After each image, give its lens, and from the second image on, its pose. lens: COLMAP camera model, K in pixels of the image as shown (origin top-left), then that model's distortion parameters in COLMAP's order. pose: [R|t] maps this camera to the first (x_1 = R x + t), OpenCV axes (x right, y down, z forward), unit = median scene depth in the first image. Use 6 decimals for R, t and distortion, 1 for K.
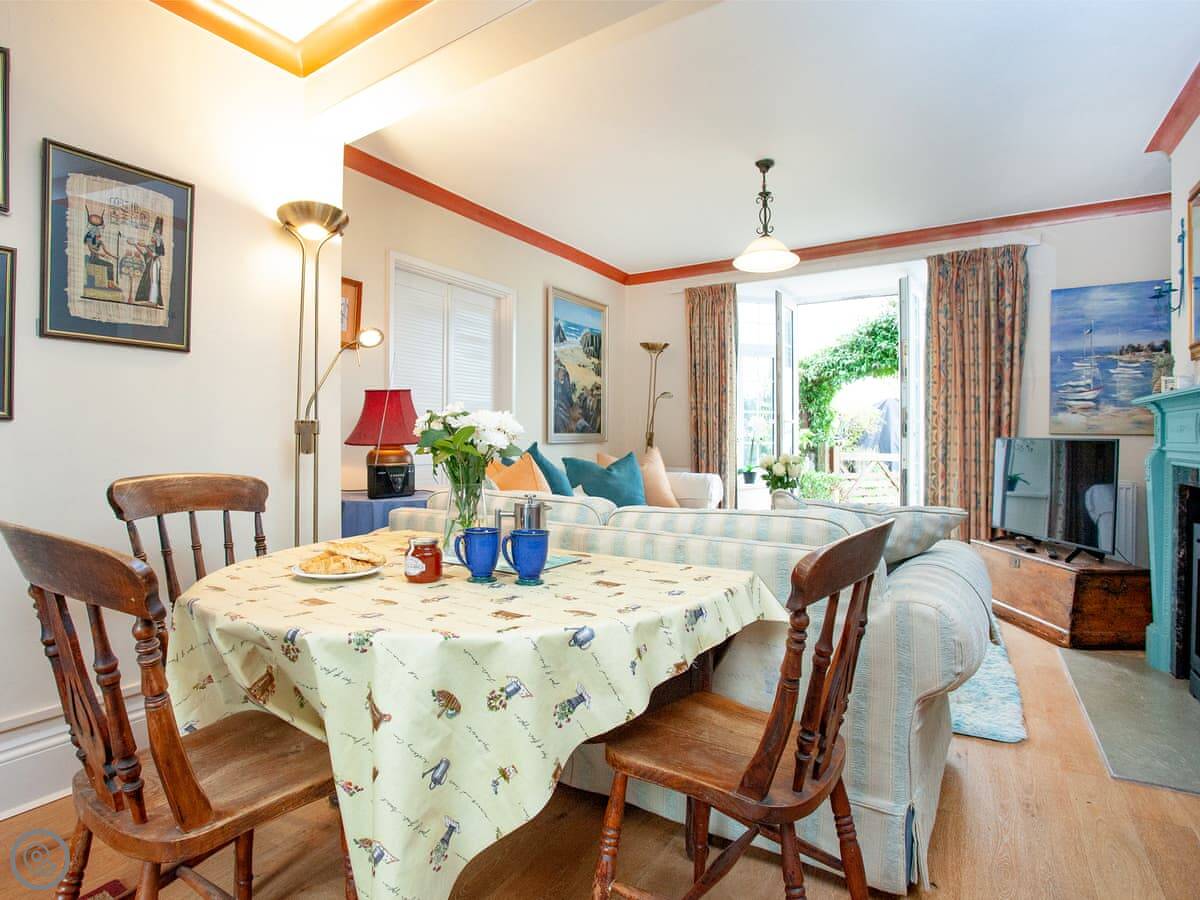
lens RADIAL K [[648.8, 0, 630.9], [0, 648.8, 448.9], [0, 0, 1]] dist [-0.035965, 0.000637]
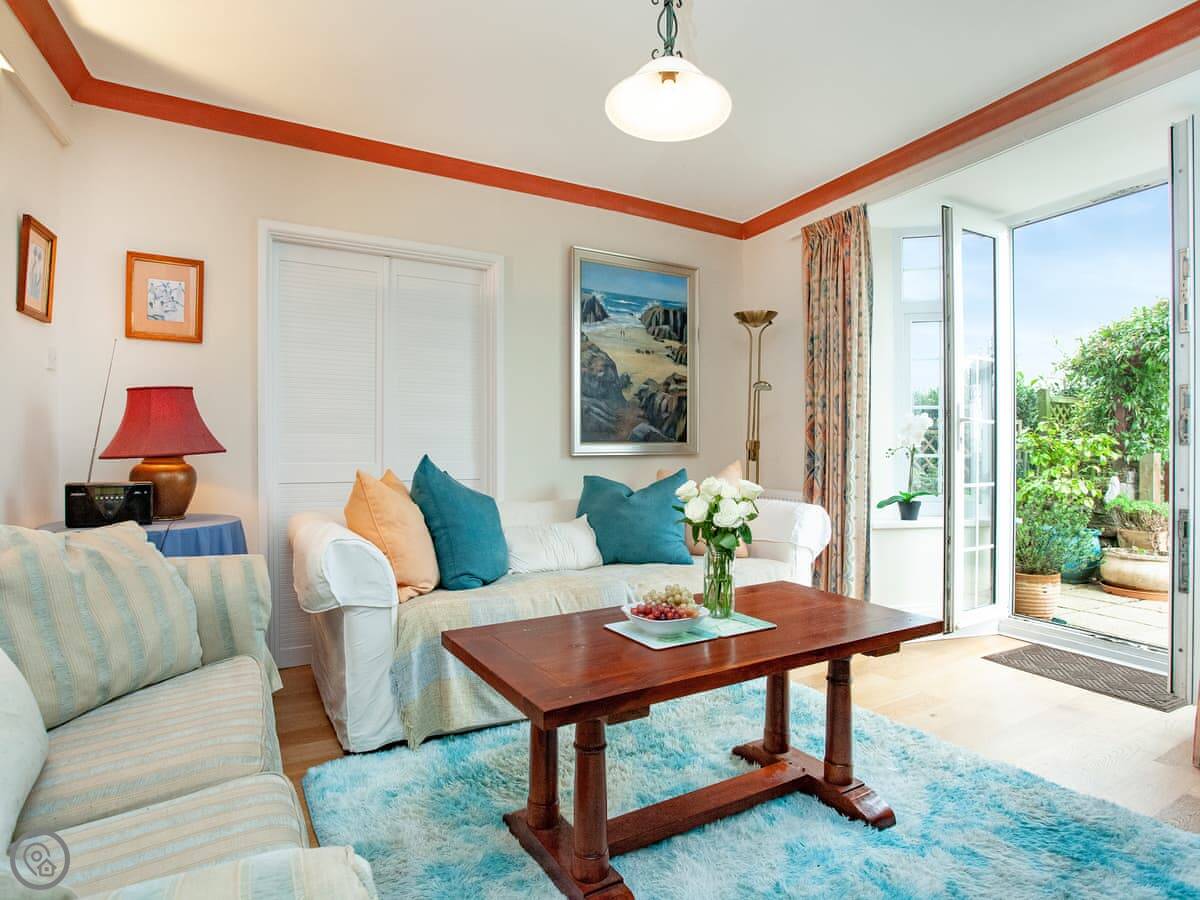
lens RADIAL K [[648.8, 0, 630.9], [0, 648.8, 448.9], [0, 0, 1]] dist [-0.035965, 0.000637]
pose [[0.866955, -0.000716, -0.498385, 0.294500], [-0.006657, 0.999893, -0.013017, -0.007235], [0.498341, 0.014603, 0.866858, 0.366812]]
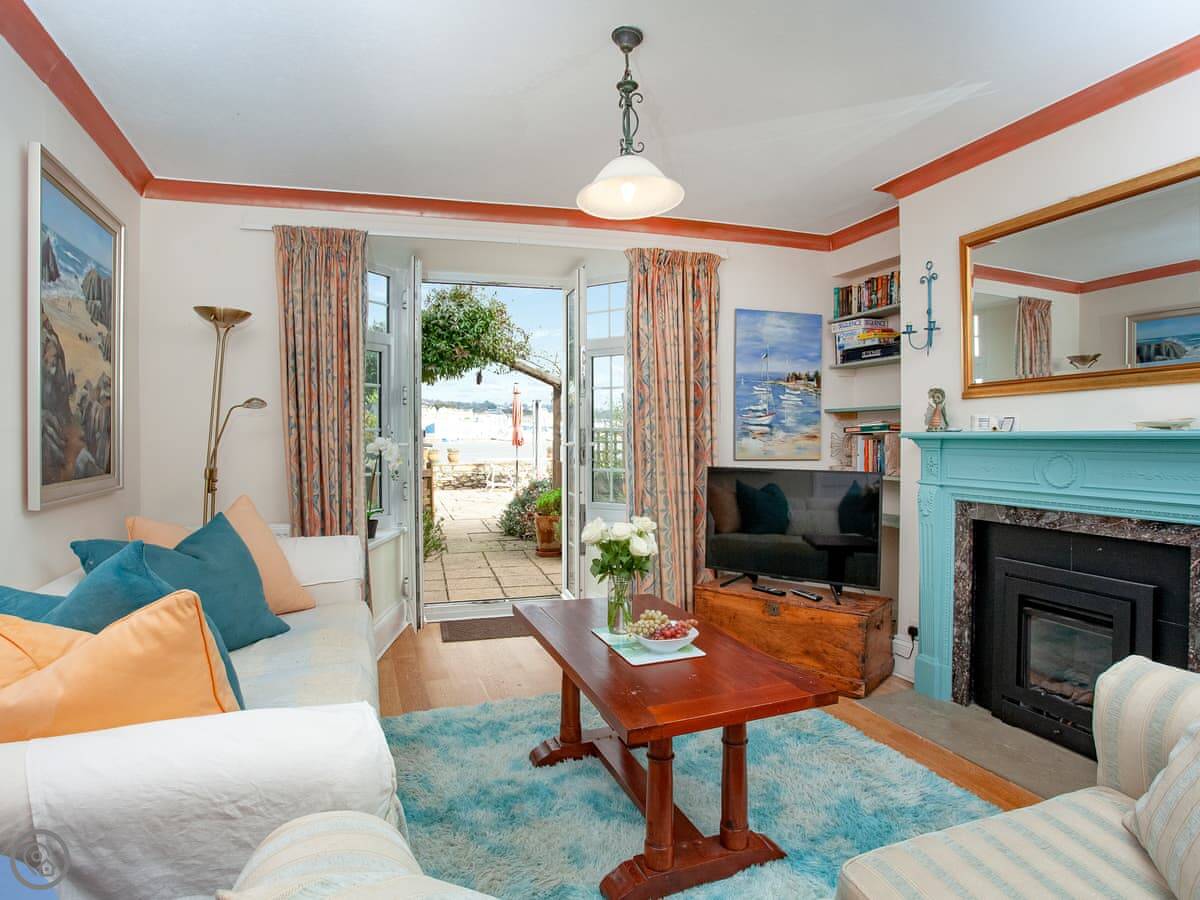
lens RADIAL K [[662.1, 0, 600.0], [0, 662.1, 450.0], [0, 0, 1]] dist [-0.096649, 0.043736]
pose [[0.668535, -0.019731, 0.743419, -0.177029], [0.018877, 0.999776, 0.009560, -0.044598], [-0.743441, 0.007643, 0.668757, 0.425268]]
